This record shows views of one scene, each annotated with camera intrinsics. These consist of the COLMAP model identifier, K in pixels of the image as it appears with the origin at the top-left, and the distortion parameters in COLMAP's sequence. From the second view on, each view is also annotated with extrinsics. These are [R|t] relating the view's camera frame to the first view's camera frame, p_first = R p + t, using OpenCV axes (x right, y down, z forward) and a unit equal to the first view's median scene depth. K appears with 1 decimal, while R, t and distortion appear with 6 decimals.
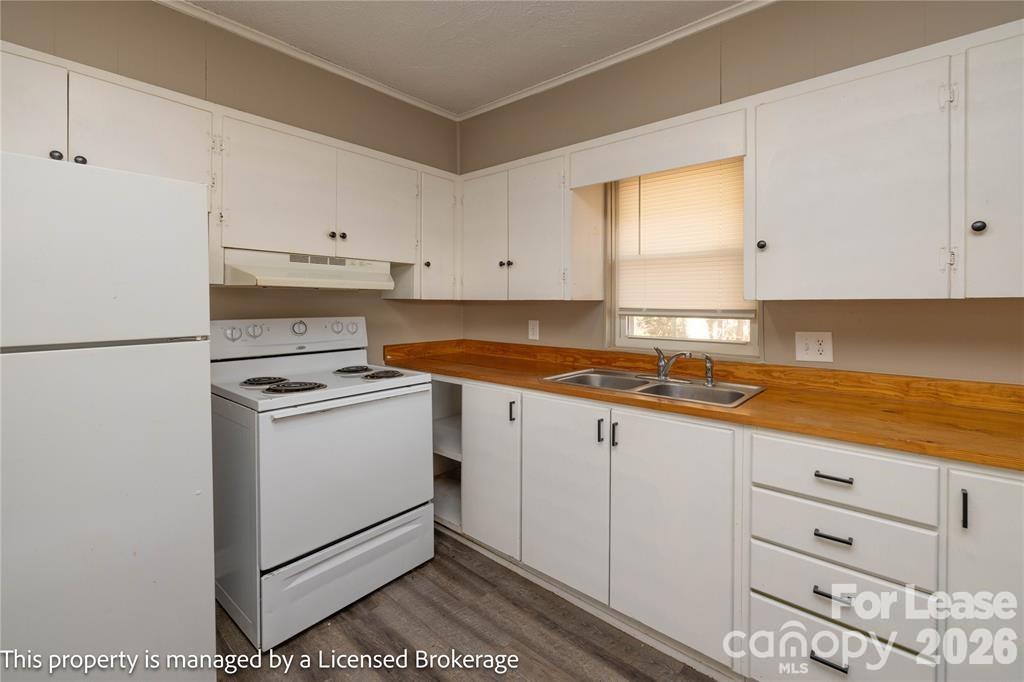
lens RADIAL K [[450.0, 0, 512.0], [0, 450.0, 305.7], [0, 0, 1]] dist [-0.000538, -0.000019]
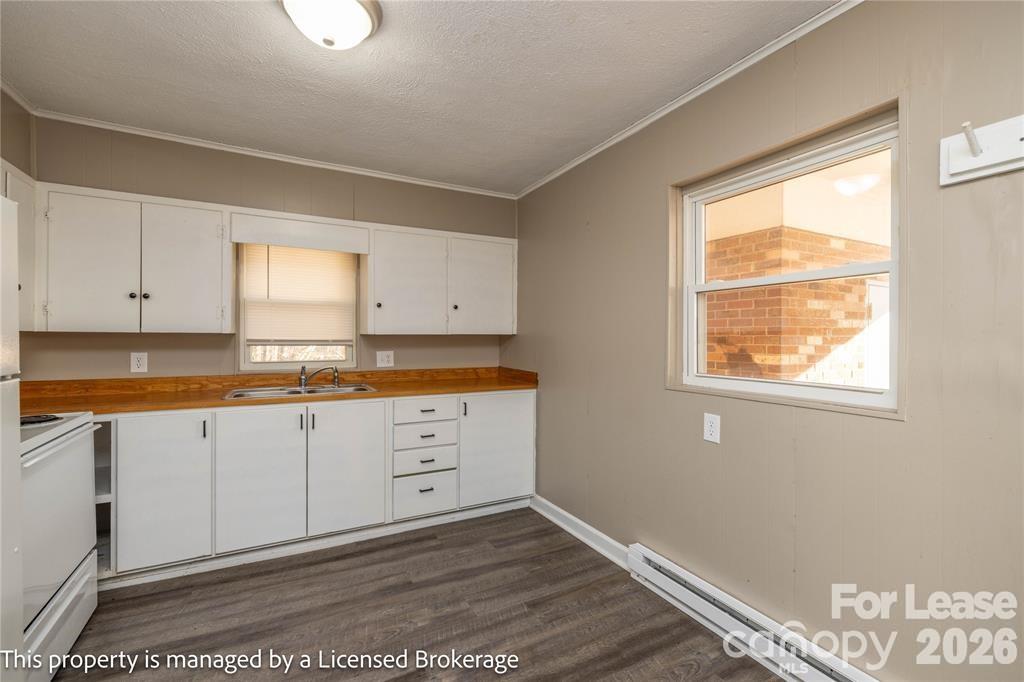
lens RADIAL K [[457.0, 0, 512.0], [0, 457.0, 341.0], [0, 0, 1]] dist [-0.000957, -0.000119]
pose [[0.357038, -0.015183, 0.933966, -0.735768], [0.000006, 0.999868, 0.016252, -0.011742], [-0.934090, -0.005797, 0.356991, -0.144409]]
